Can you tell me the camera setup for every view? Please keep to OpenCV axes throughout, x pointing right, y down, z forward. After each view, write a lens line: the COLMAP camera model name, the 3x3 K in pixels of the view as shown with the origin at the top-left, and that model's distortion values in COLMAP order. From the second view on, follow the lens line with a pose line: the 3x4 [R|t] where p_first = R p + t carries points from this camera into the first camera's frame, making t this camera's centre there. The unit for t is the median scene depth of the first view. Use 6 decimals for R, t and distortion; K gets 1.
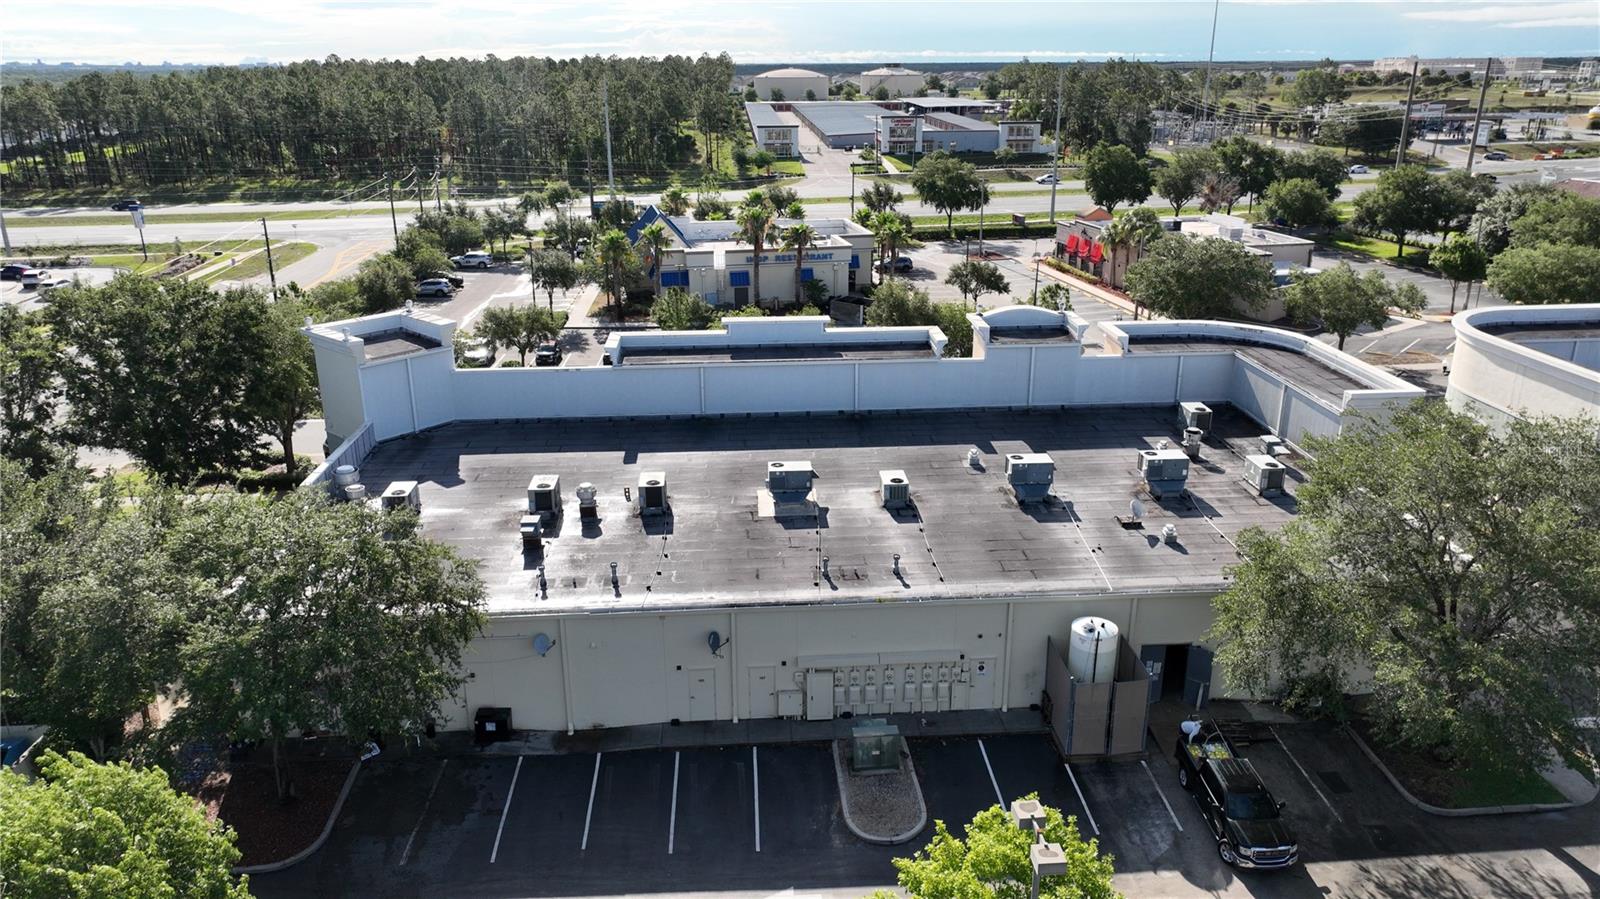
lens RADIAL K [[1124.3, 0, 803.8], [0, 1124.3, 449.2], [0, 0, 1]] dist [0.000514, 0.011625]
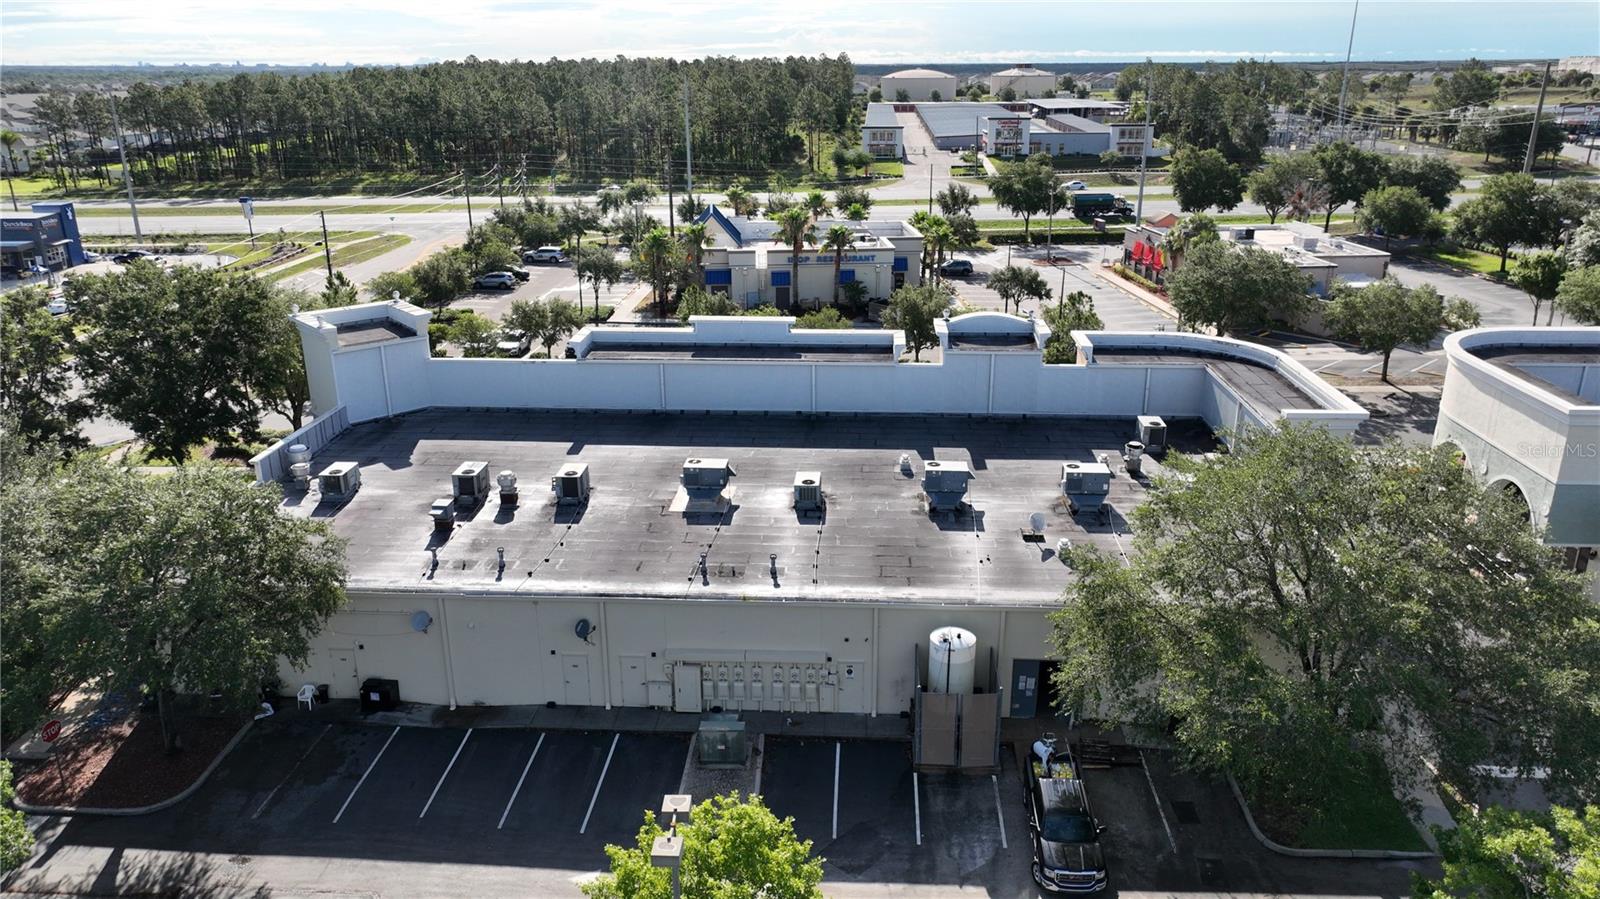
lens RADIAL K [[1124.3, 0, 803.7], [0, 1124.3, 451.0], [0, 0, 1]] dist [0.000514, 0.011625]
pose [[0.991824, 0.041542, -0.120660, 0.156477], [-0.041377, 0.999136, 0.003873, -0.002745], [0.120717, 0.001151, 0.992686, 0.000399]]
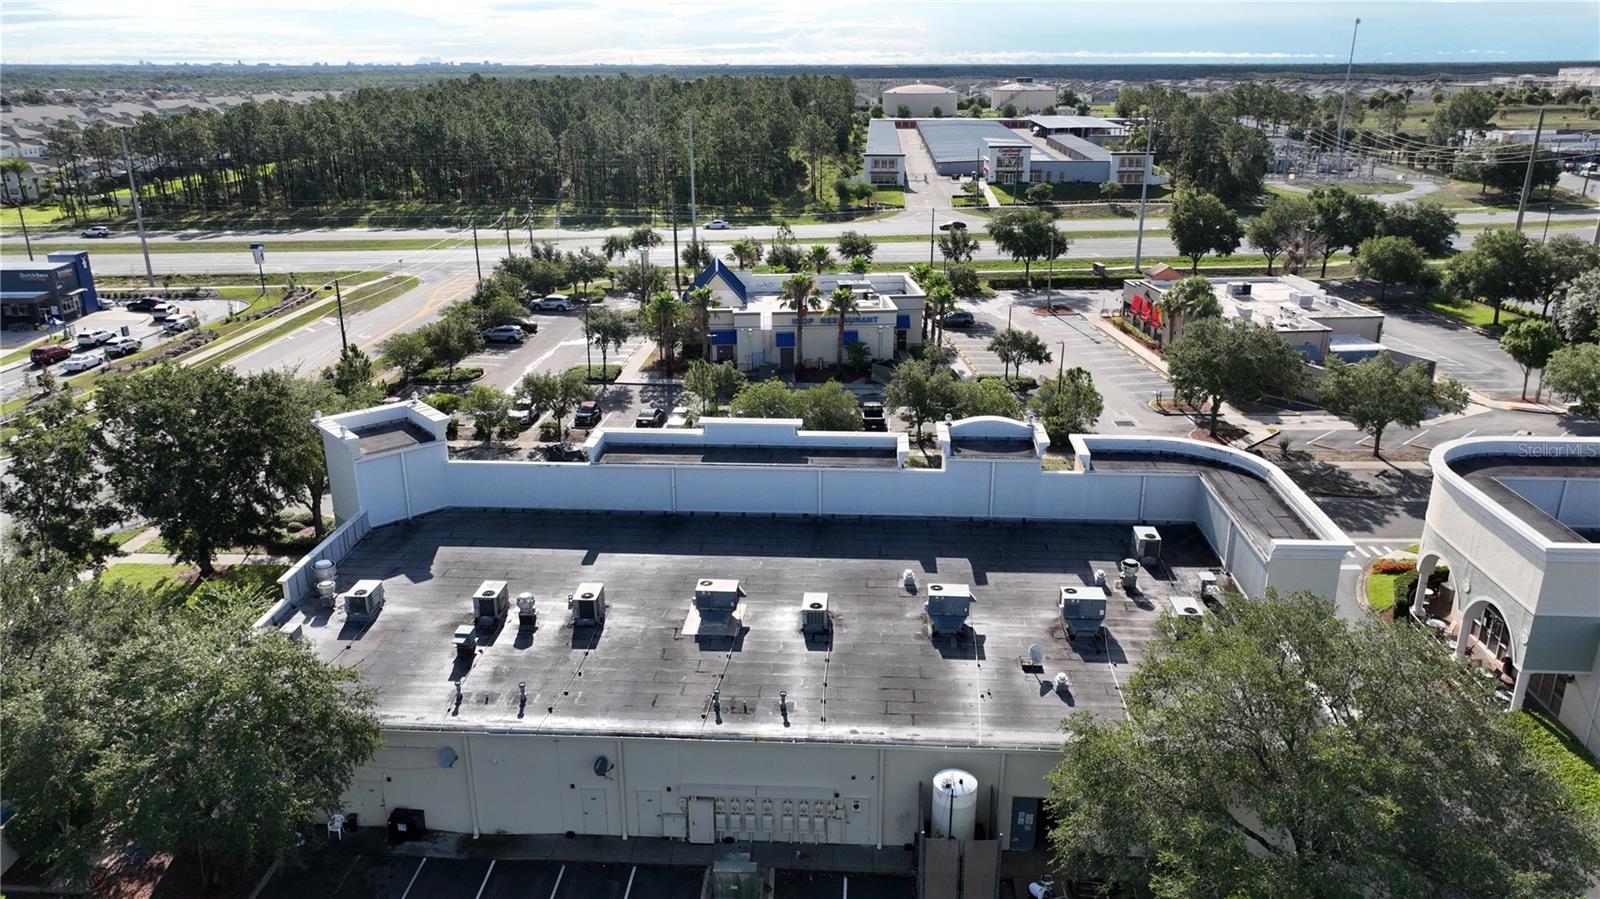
lens RADIAL K [[1124.3, 0, 803.7], [0, 1124.3, 450.4], [0, 0, 1]] dist [0.000514, 0.011625]
pose [[0.991727, 0.043182, -0.120883, 0.150787], [-0.042940, 0.999067, 0.004613, -0.094962], [0.120970, 0.000615, 0.992656, -0.031473]]
